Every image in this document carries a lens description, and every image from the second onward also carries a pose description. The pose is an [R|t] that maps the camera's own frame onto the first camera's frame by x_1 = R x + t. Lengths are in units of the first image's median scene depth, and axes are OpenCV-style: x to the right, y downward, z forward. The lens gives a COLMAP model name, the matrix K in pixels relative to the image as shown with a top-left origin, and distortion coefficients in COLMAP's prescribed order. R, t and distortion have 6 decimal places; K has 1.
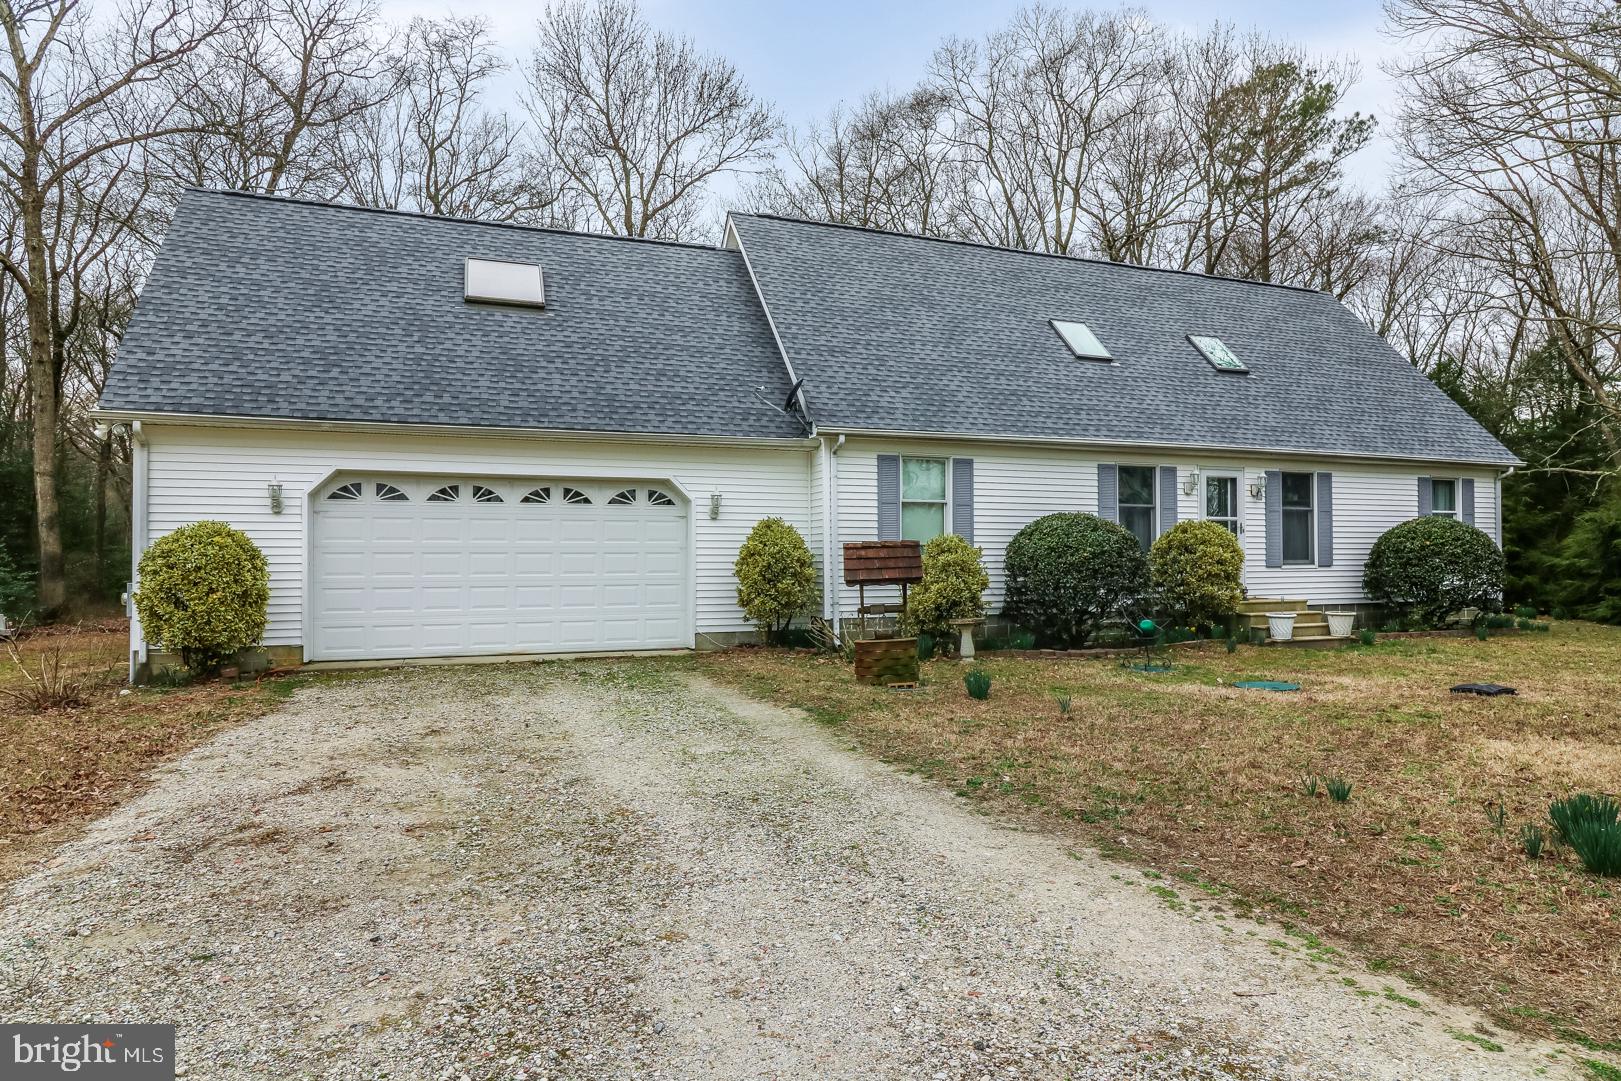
lens RADIAL K [[812.9, 0, 839.1], [0, 812.9, 548.2], [0, 0, 1]] dist [0.024189, 0.000248]
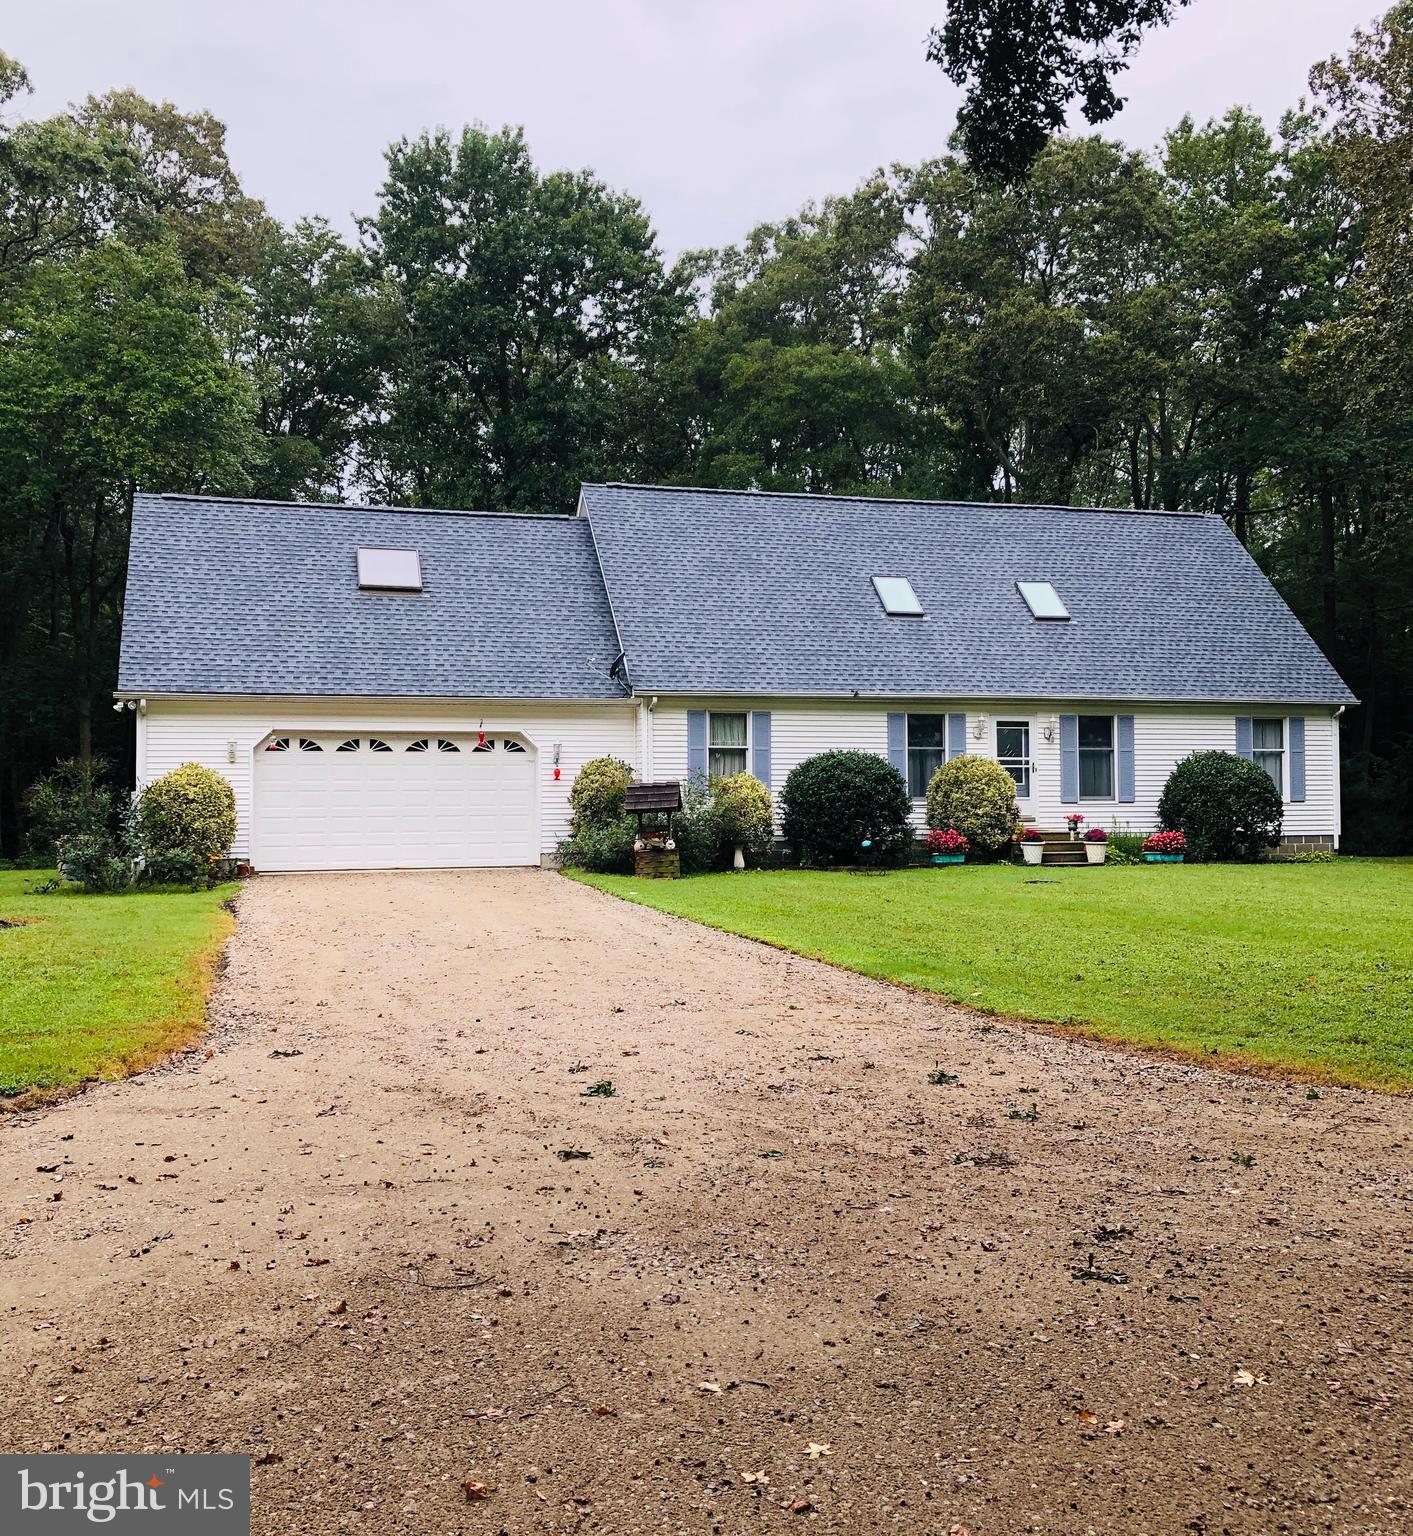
lens RADIAL K [[1107.3, 0, 706.5], [0, 1107.3, 768.0], [0, 0, 1]] dist [0.147712, -0.001899]
pose [[0.996640, -0.002126, -0.081883, 0.208519], [0.001168, 0.999930, -0.011743, -0.007712], [0.081902, 0.011608, 0.996573, -0.658759]]
